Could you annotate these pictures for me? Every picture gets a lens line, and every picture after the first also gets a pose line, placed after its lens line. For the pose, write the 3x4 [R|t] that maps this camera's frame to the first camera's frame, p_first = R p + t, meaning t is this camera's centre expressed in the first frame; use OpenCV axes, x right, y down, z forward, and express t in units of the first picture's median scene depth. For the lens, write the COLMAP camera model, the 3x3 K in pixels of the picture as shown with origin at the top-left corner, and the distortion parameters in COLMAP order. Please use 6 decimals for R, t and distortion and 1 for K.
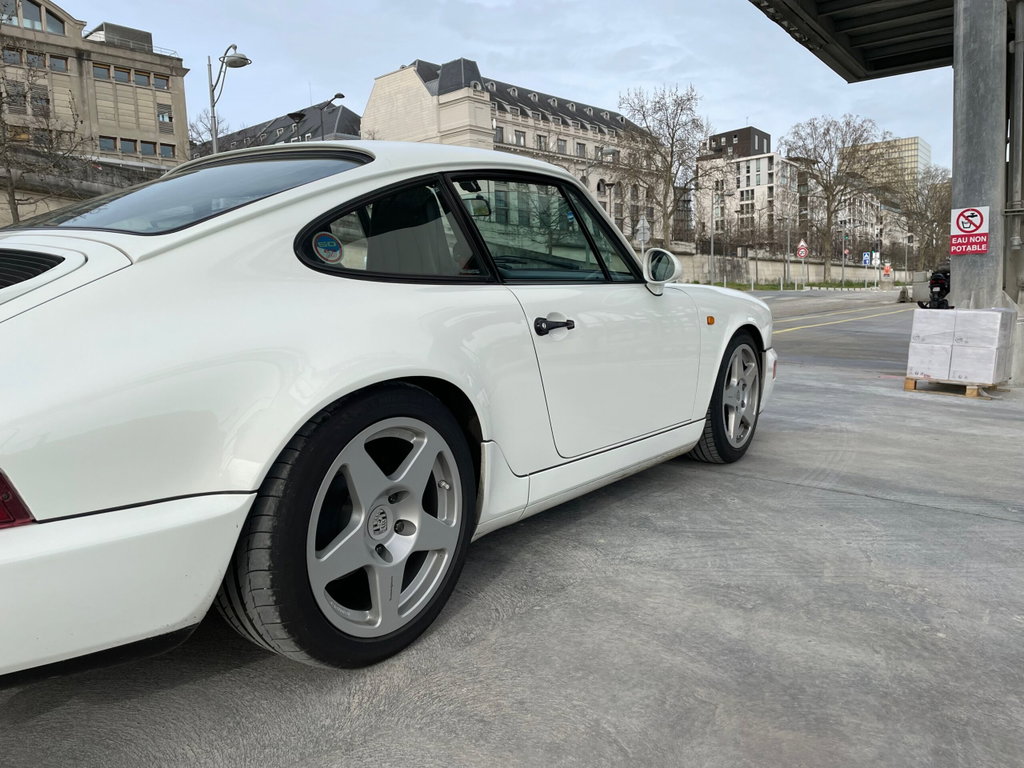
lens RADIAL K [[774.7, 0, 513.9], [0, 774.7, 388.8], [0, 0, 1]] dist [0.081073, -0.096872]
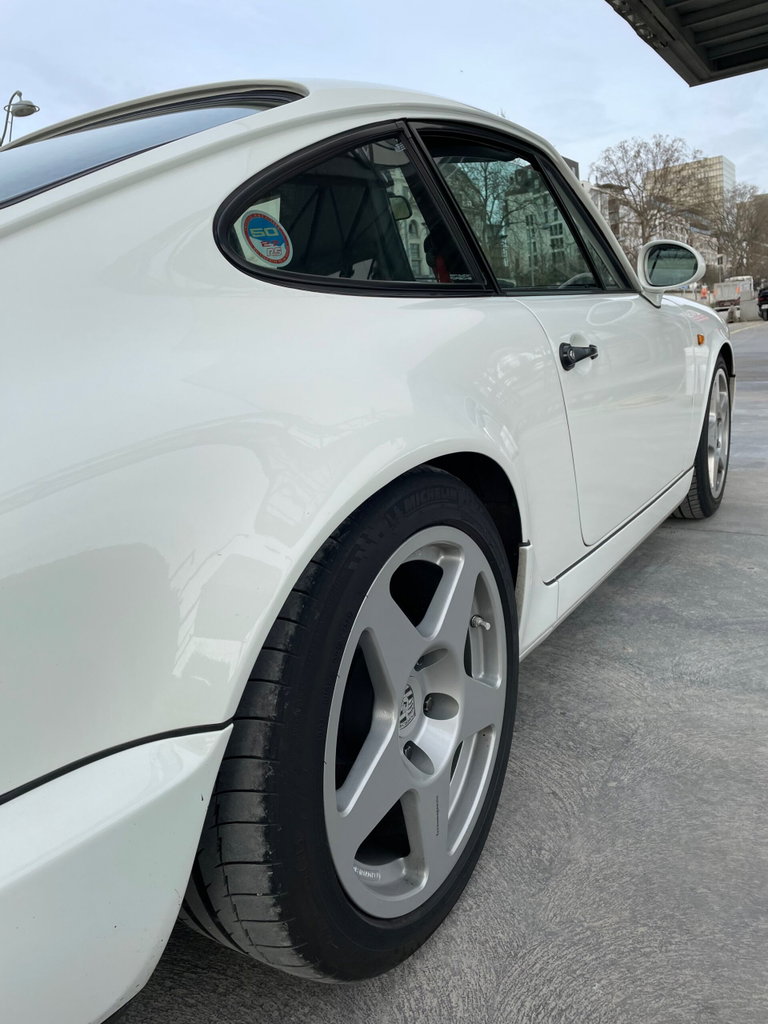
lens RADIAL K [[774.7, 0, 380.7], [0, 774.7, 505.9], [0, 0, 1]] dist [0.081073, -0.096872]
pose [[0.995428, -0.086811, 0.039834, -0.176828], [0.083227, 0.992968, 0.084188, -0.025997], [-0.046863, -0.080488, 0.995653, 0.375666]]
